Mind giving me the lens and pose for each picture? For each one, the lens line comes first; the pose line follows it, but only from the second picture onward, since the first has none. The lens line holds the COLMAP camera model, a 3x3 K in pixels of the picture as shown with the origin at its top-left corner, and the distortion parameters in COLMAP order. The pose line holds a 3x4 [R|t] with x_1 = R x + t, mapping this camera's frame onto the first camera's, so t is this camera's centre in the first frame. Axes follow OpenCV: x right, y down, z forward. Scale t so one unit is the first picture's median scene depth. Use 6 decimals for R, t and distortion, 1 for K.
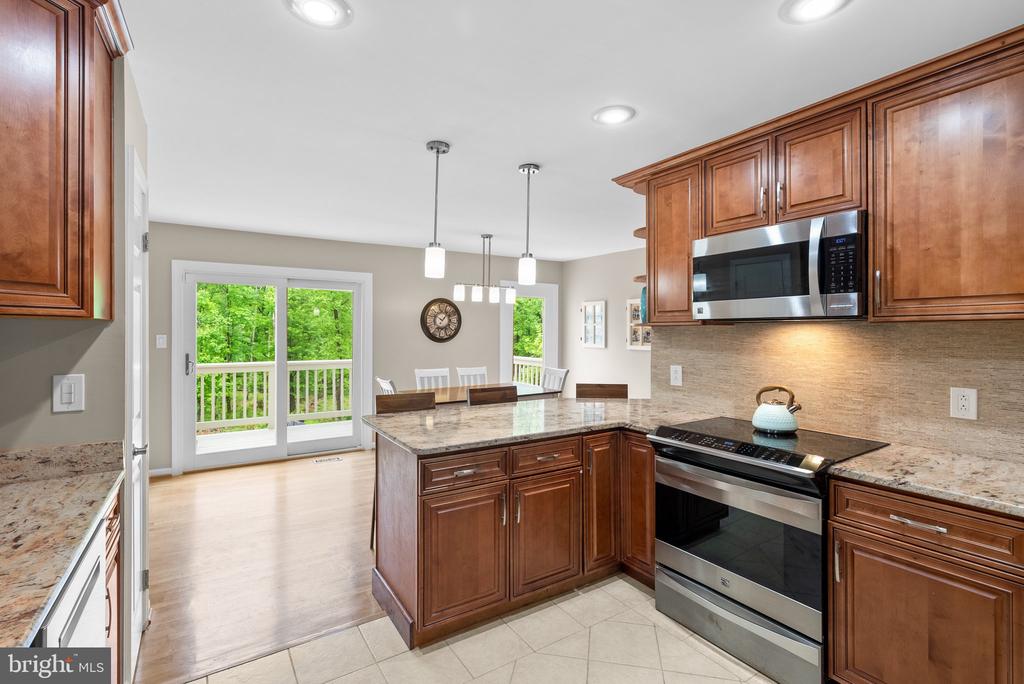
lens RADIAL K [[470.4, 0, 509.3], [0, 470.4, 333.9], [0, 0, 1]] dist [-0.002947, 0.002217]
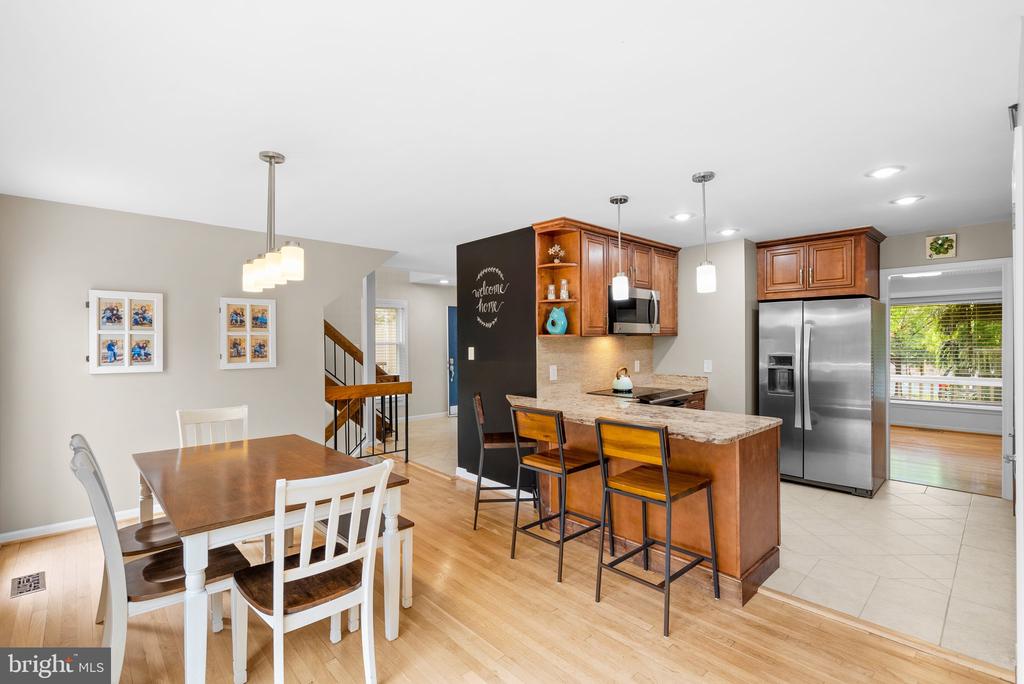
lens RADIAL K [[470.4, 0, 513.1], [0, 470.4, 340.1], [0, 0, 1]] dist [-0.002947, 0.002217]
pose [[-0.179072, -0.000186, 0.983836, -0.491261], [0.013034, 0.999912, 0.002561, -0.006159], [-0.983750, 0.013282, -0.179053, 0.684805]]
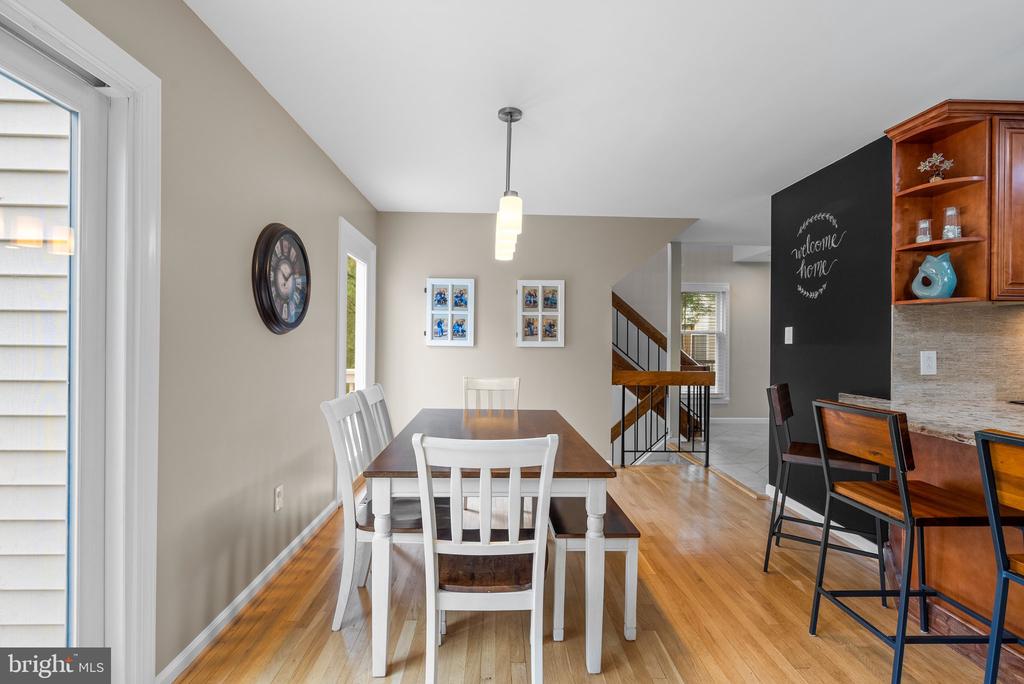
lens RADIAL K [[470.4, 0, 508.7], [0, 470.4, 340.7], [0, 0, 1]] dist [-0.002947, 0.002217]
pose [[0.514424, 0.001667, 0.857534, -0.387505], [0.001081, 0.999996, -0.002592, 0.024932], [-0.857535, 0.002260, 0.514420, 0.611365]]
